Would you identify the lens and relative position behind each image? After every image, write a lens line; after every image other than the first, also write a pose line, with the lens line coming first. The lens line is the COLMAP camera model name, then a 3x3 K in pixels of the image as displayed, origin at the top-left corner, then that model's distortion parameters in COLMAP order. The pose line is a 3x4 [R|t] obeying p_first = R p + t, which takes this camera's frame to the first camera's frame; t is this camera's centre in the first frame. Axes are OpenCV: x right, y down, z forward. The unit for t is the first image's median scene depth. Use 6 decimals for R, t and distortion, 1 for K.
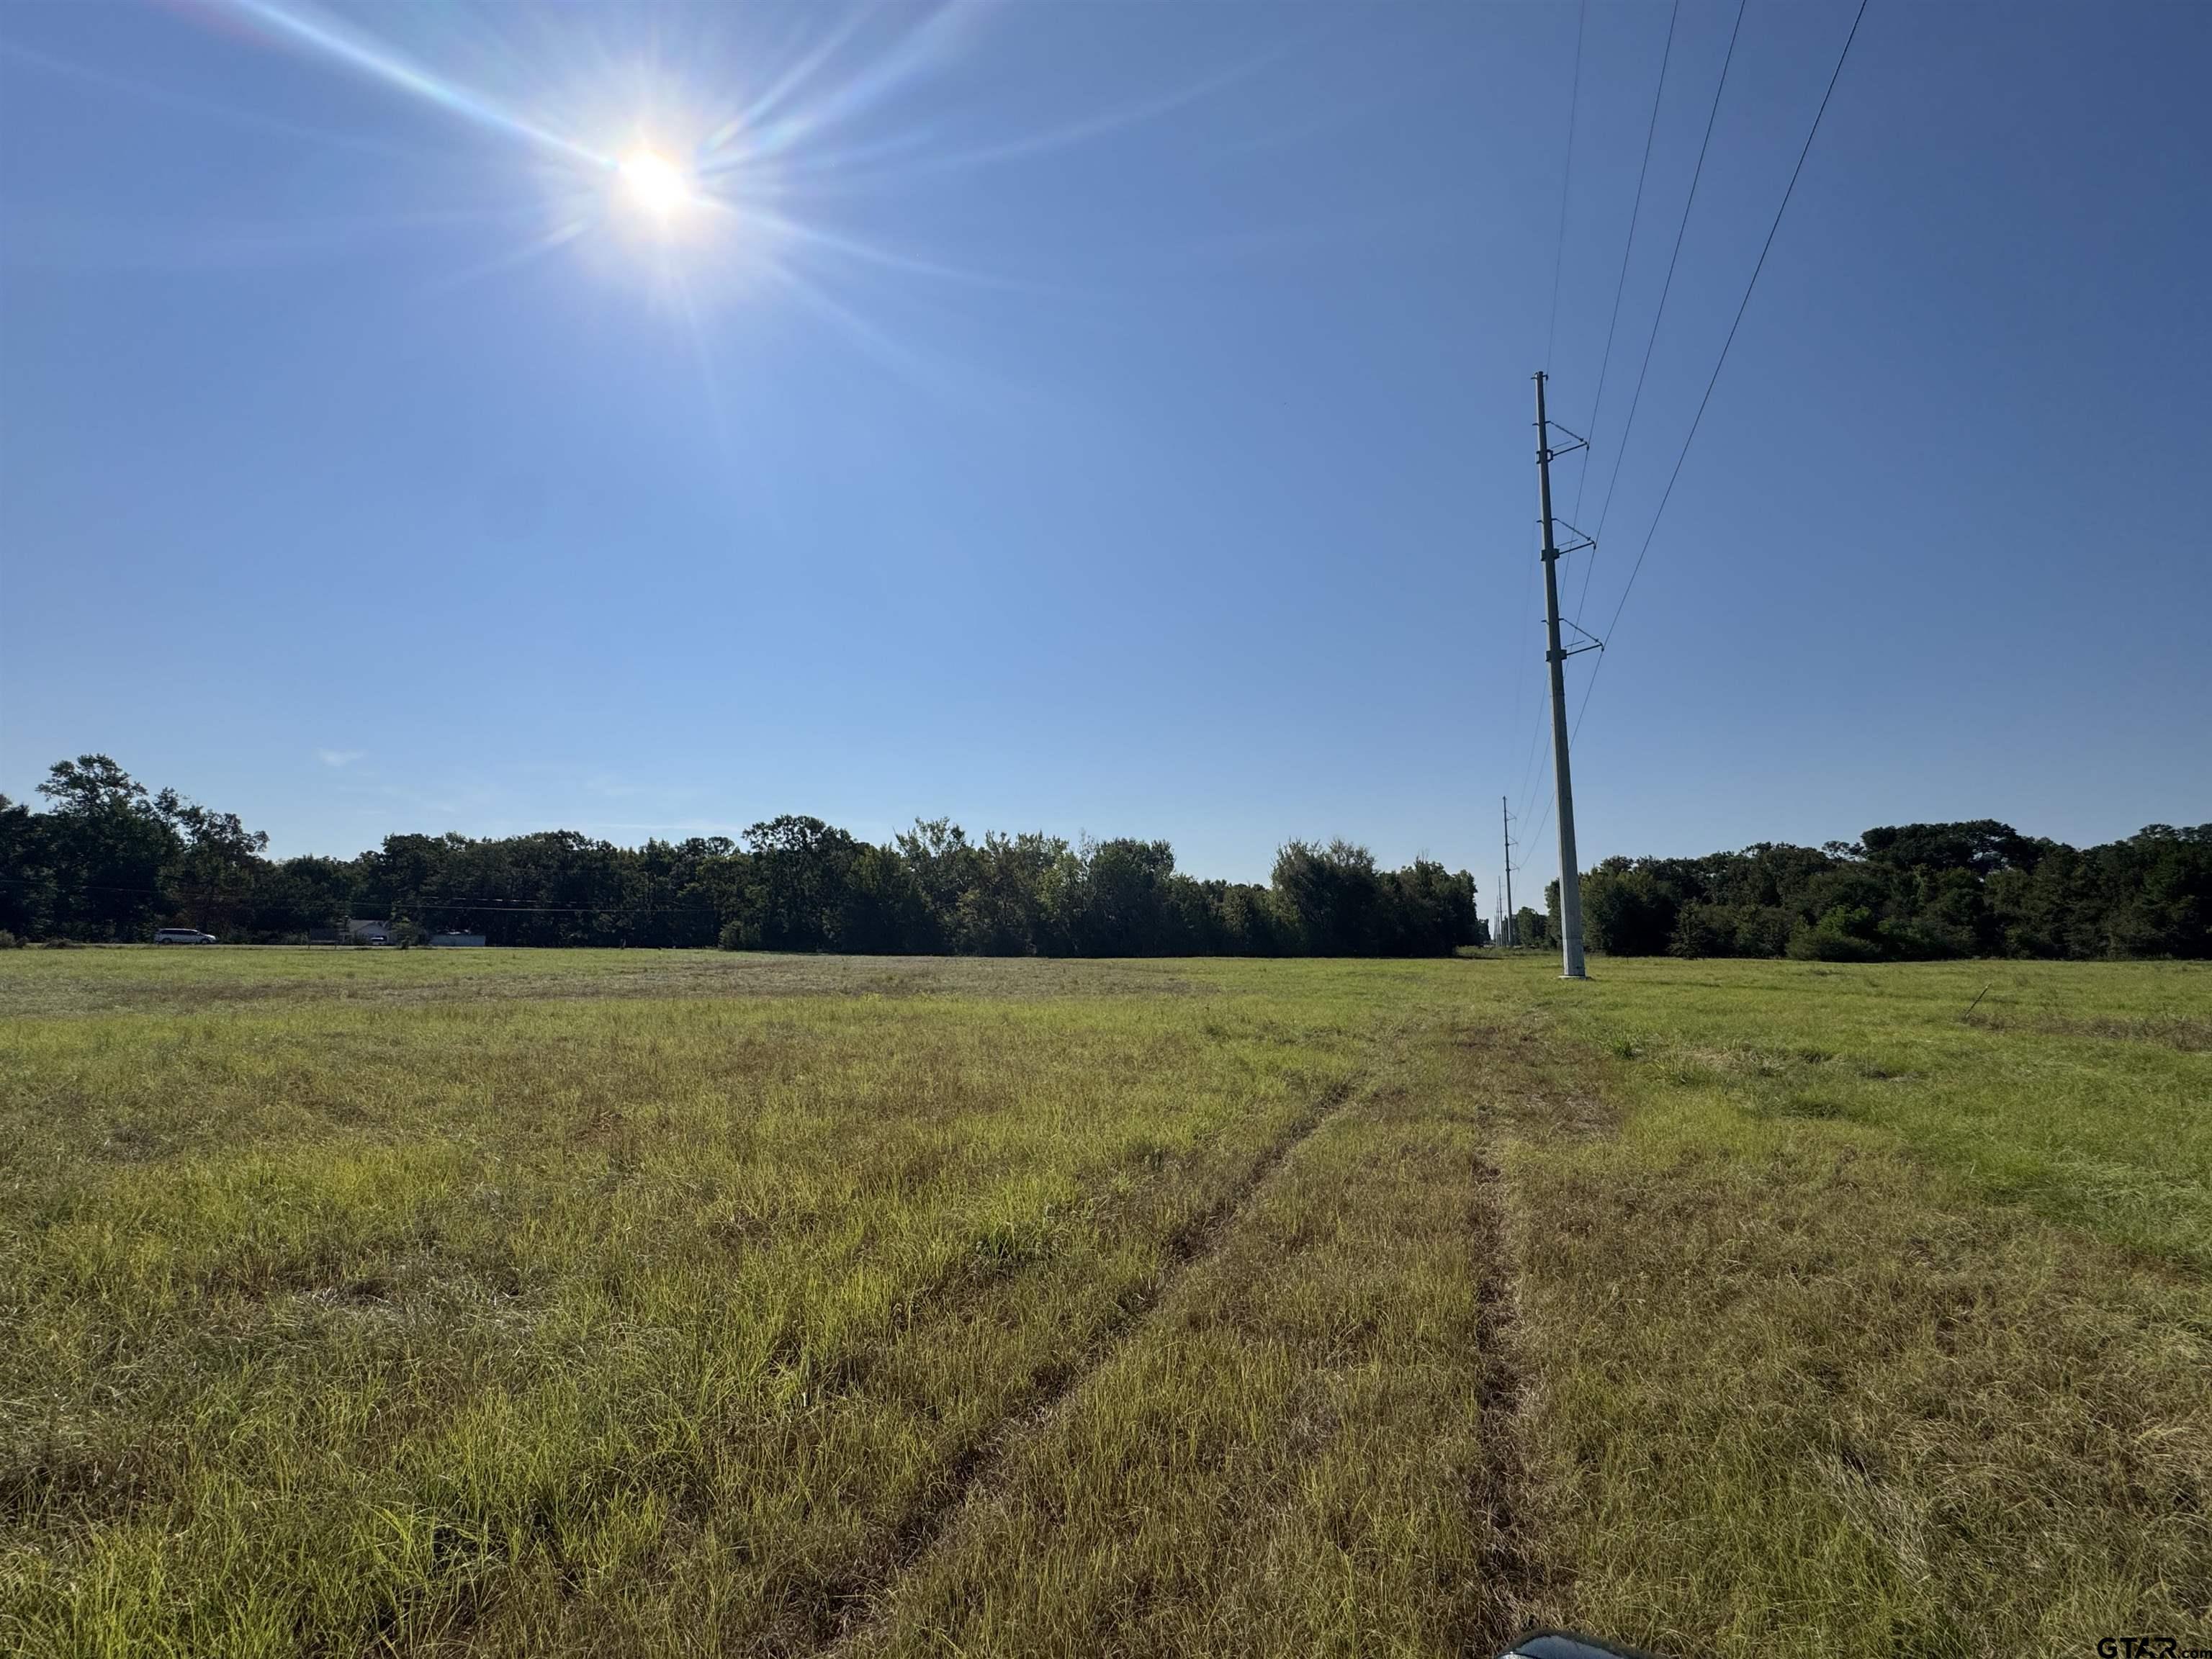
lens RADIAL K [[886.7, 0, 1106.0], [0, 886.7, 829.5], [0, 0, 1]] dist [-0.001222, 0.000100]
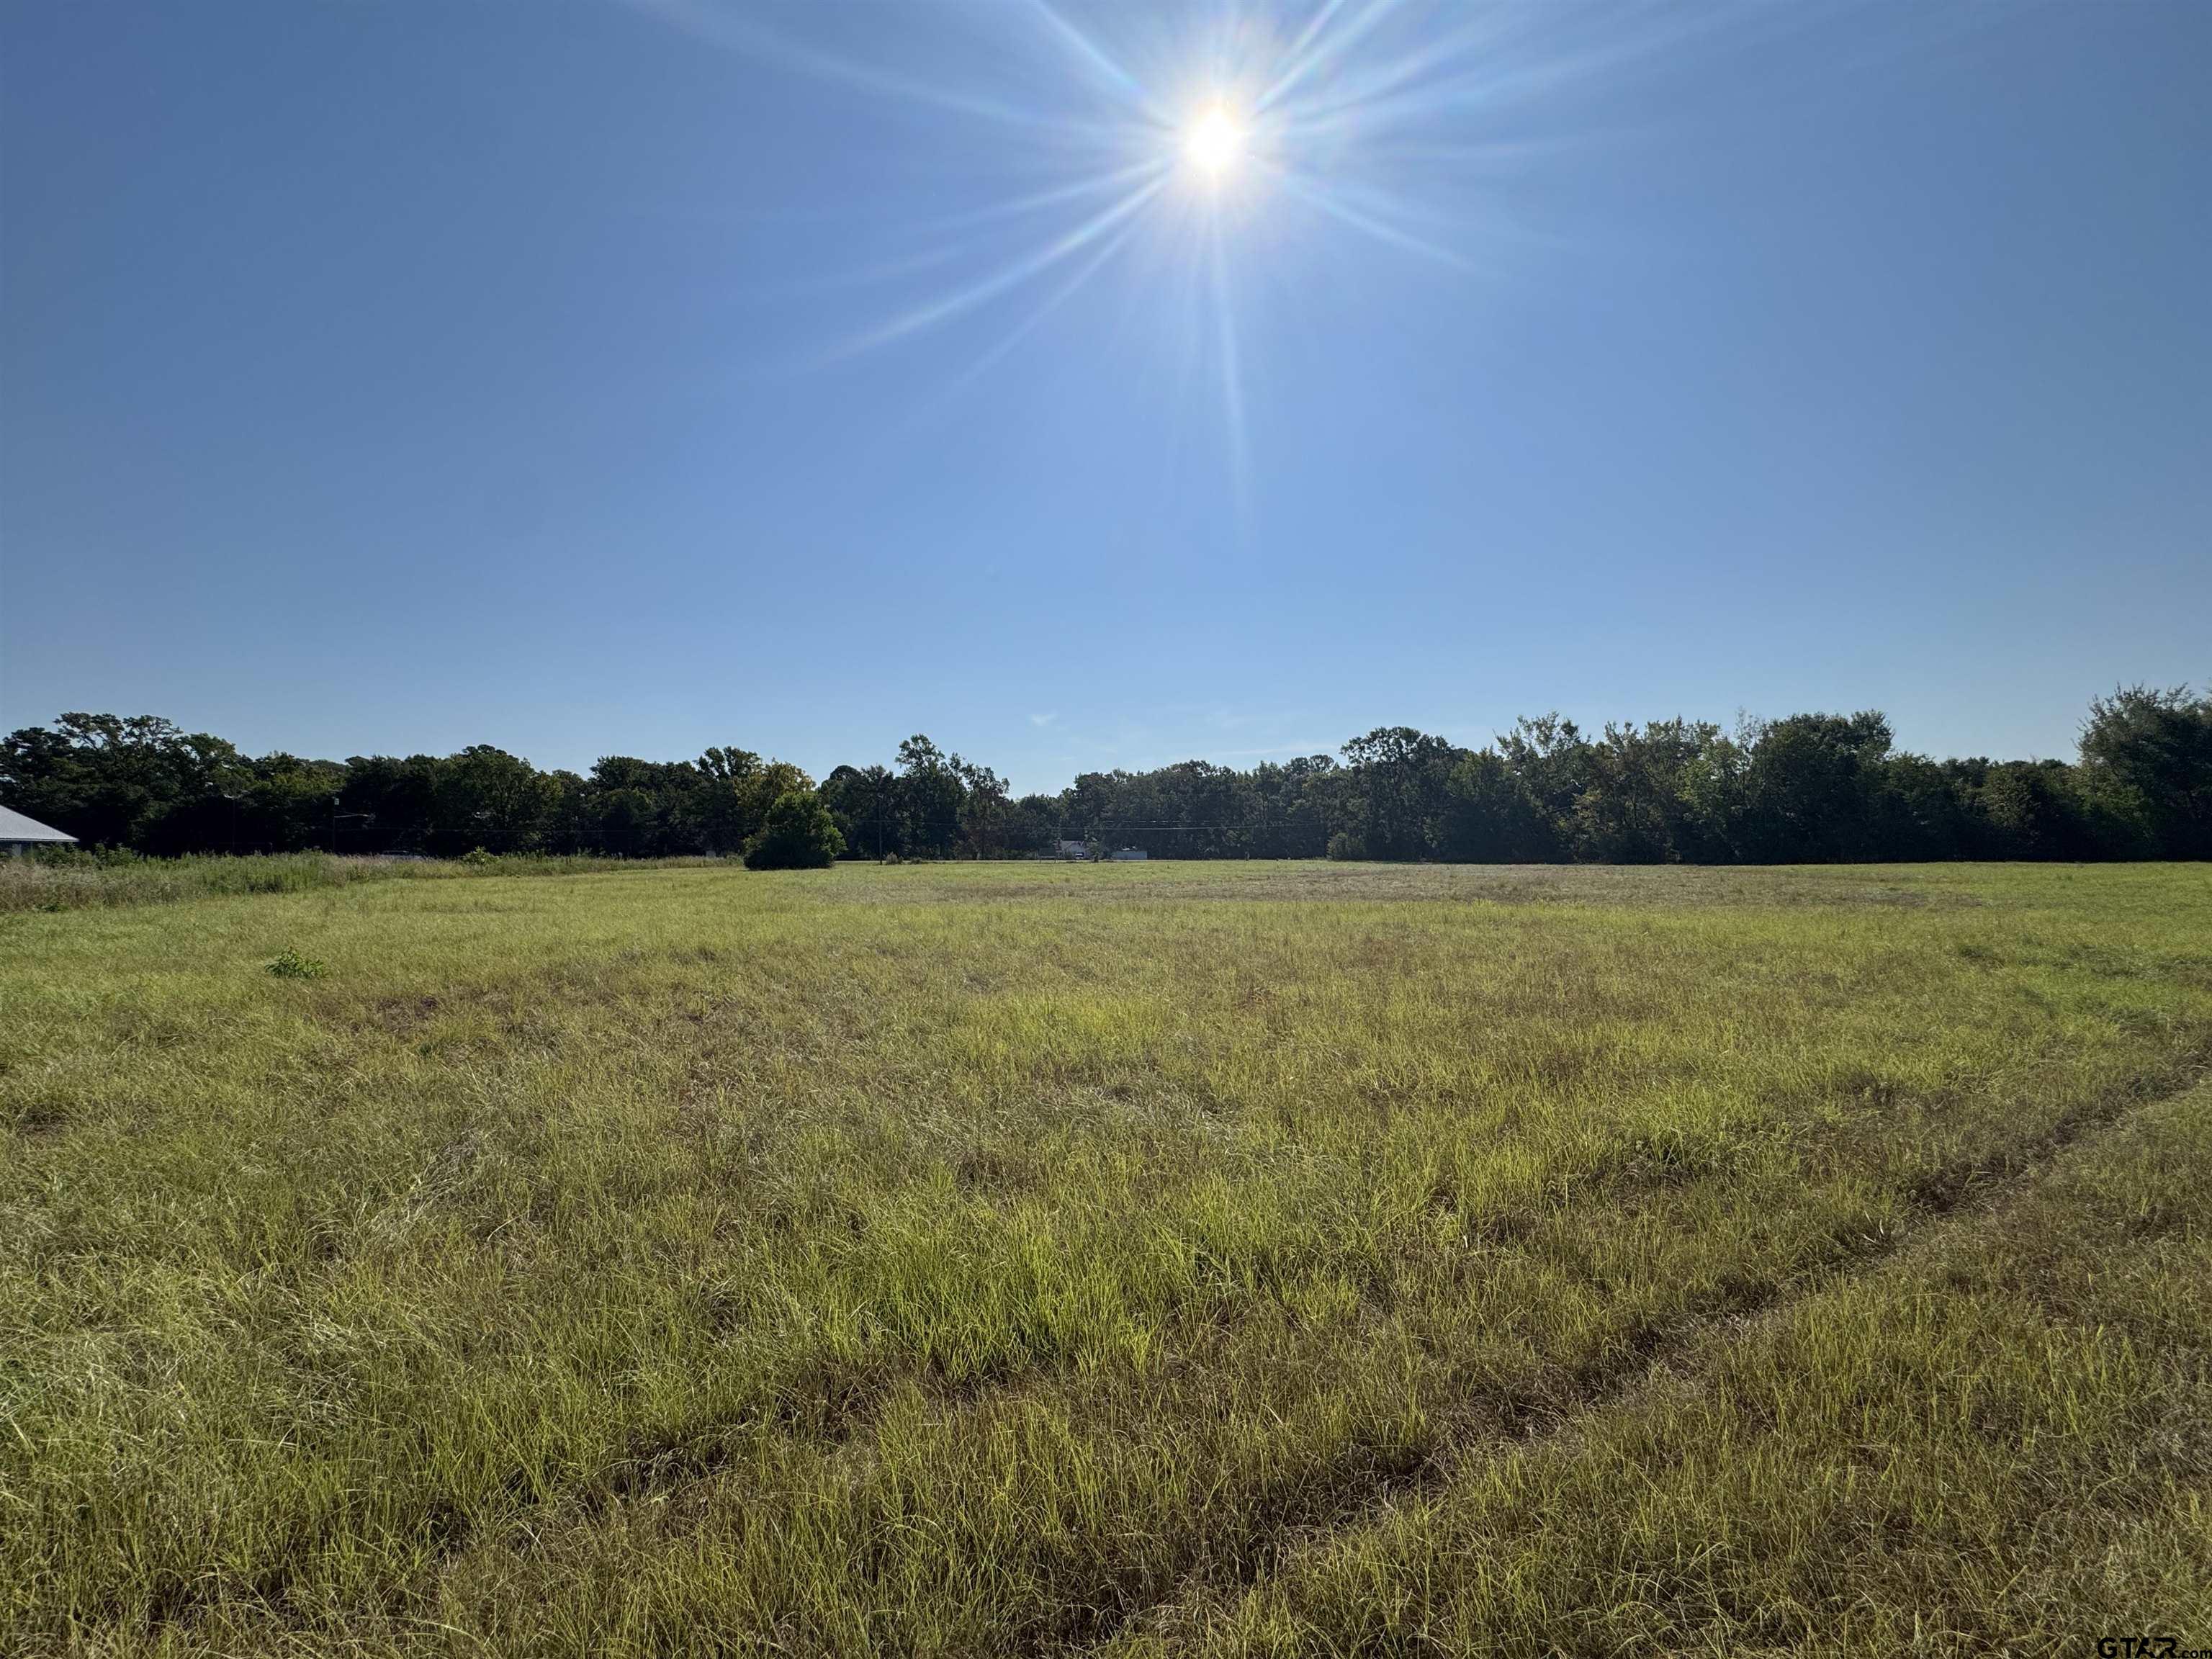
lens RADIAL K [[886.6, 0, 1109.2], [0, 886.6, 829.5], [0, 0, 1]] dist [-0.001492, 0.000312]
pose [[0.796569, -0.031875, -0.603706, -0.000695], [0.092006, 0.993368, 0.068950, 0.001123], [0.597505, -0.110468, 0.794219, -0.002045]]
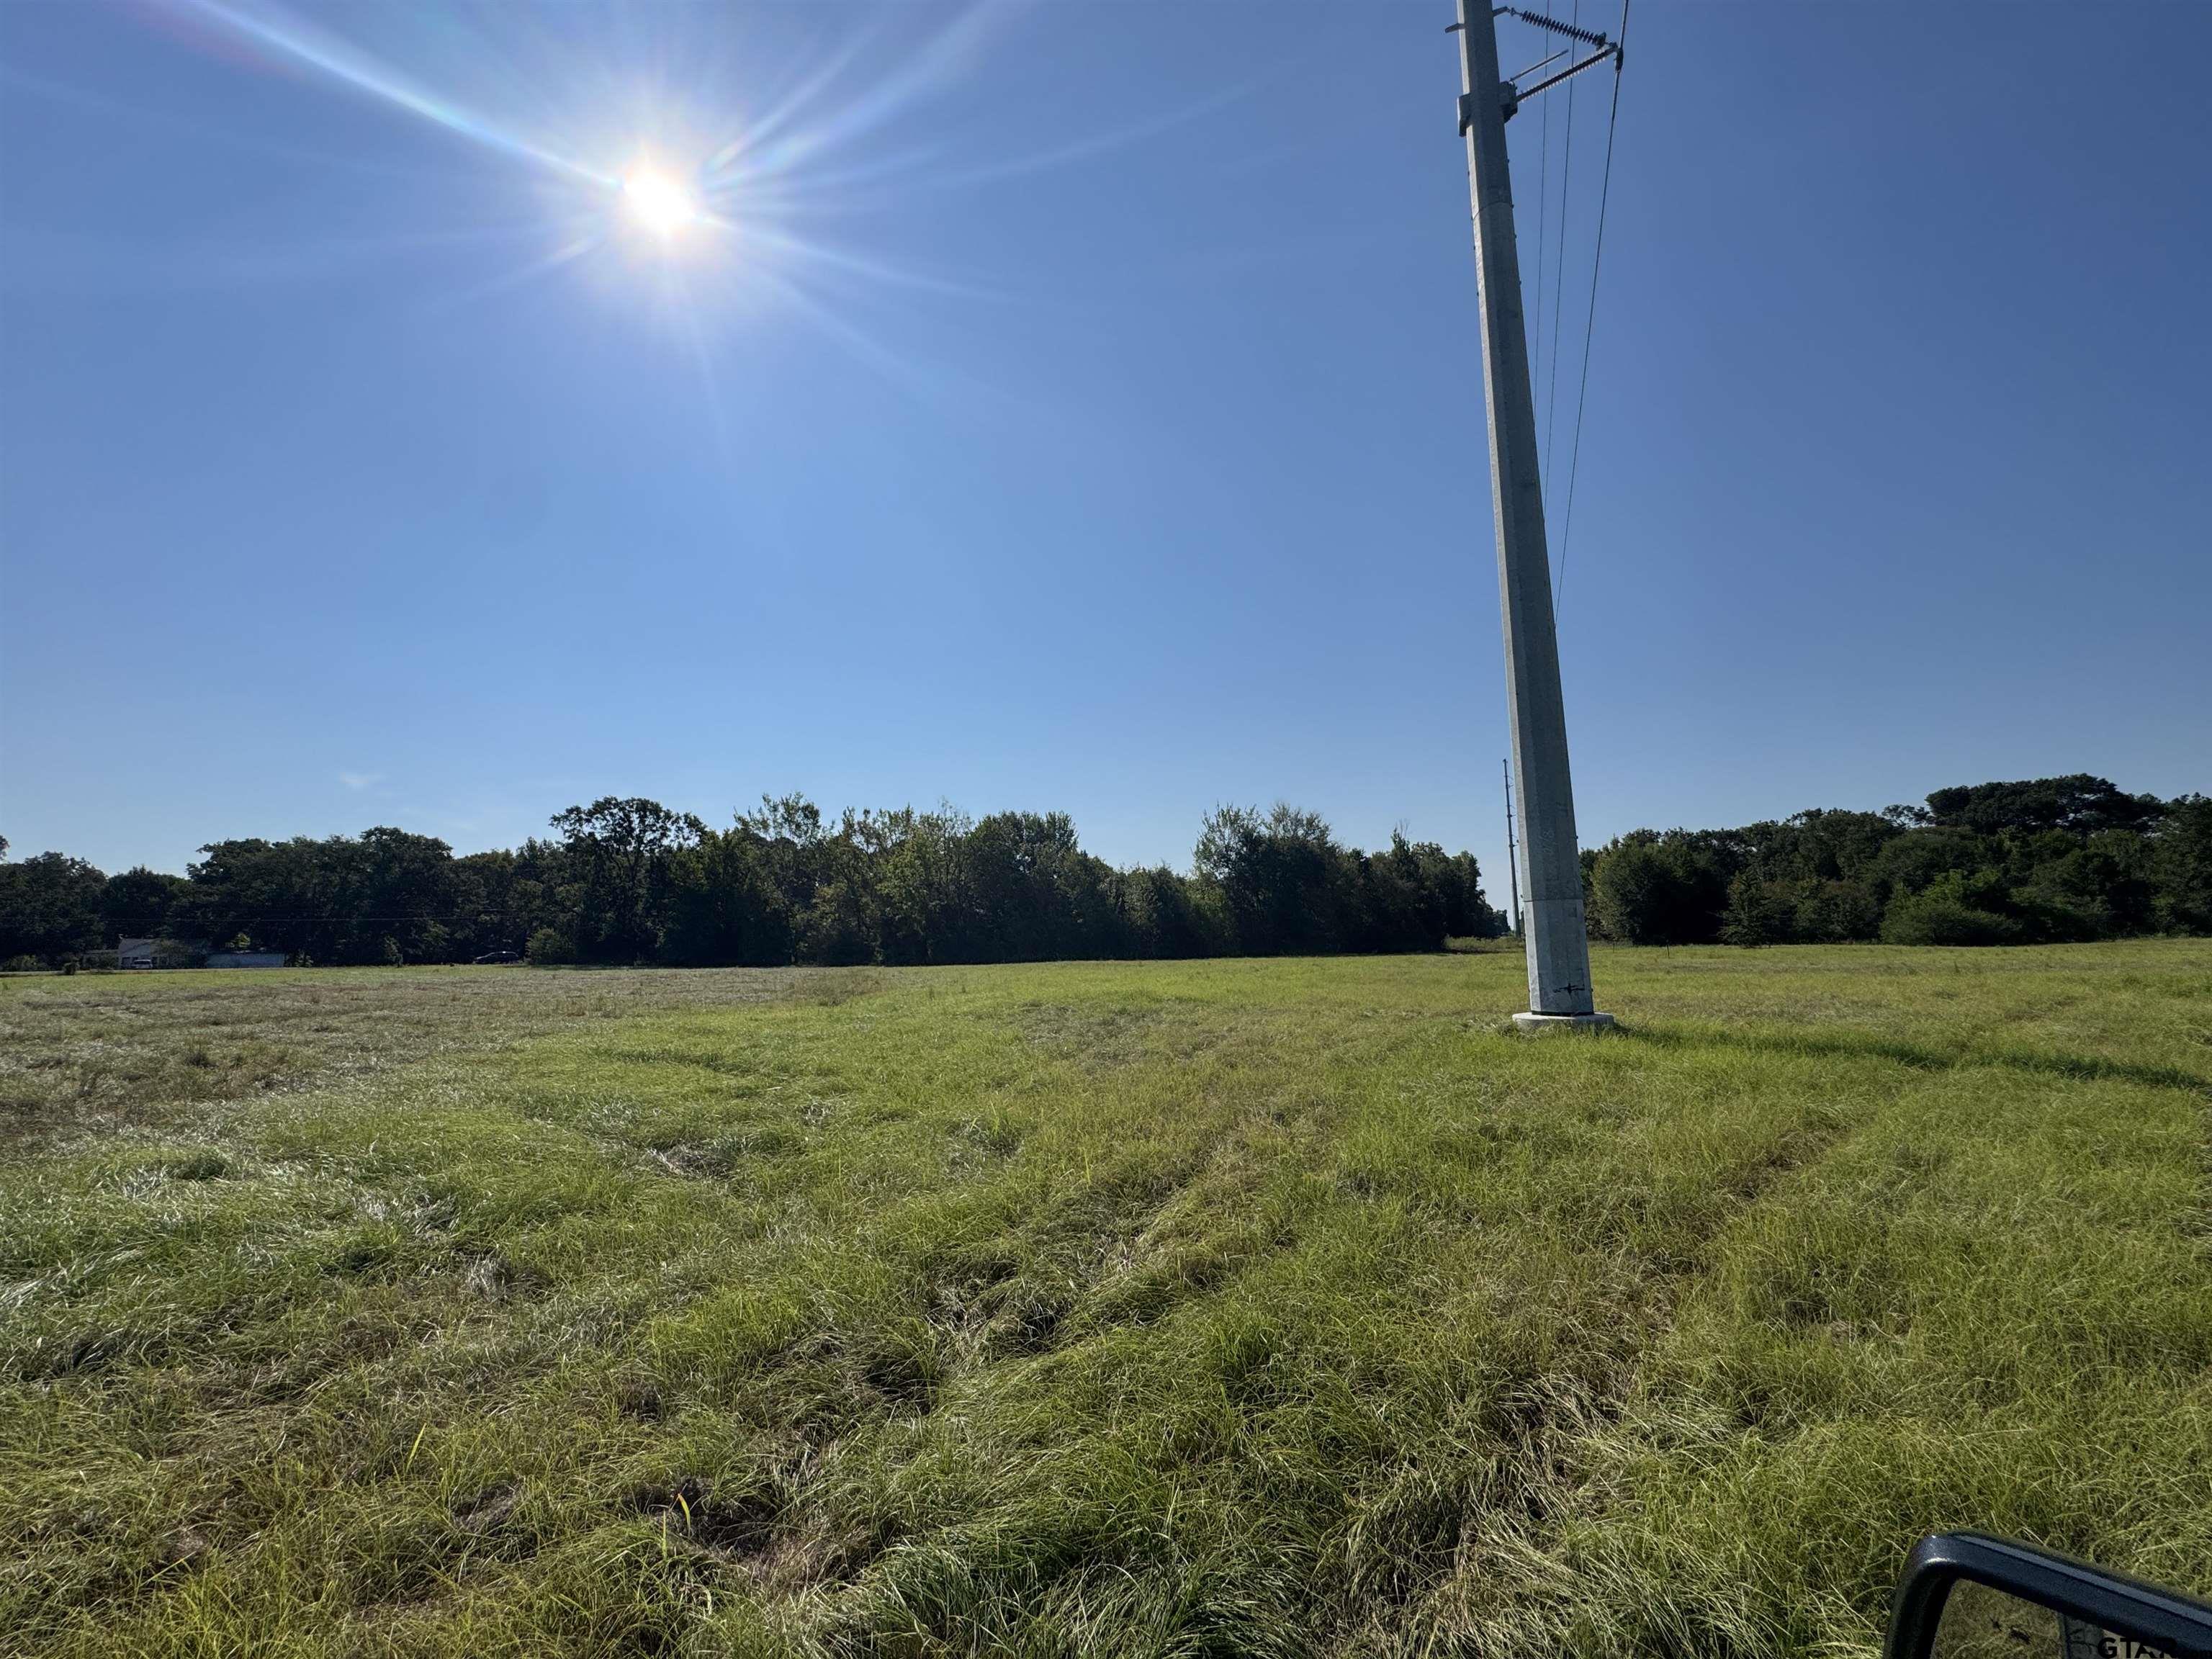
lens RADIAL K [[886.6, 0, 1109.2], [0, 886.6, 829.5], [0, 0, 1]] dist [-0.001492, 0.000312]
pose [[0.999524, -0.026589, -0.015673, 0.154029], [0.026567, 0.999646, -0.001602, 0.038340], [0.015710, 0.001185, 0.999876, 0.277065]]
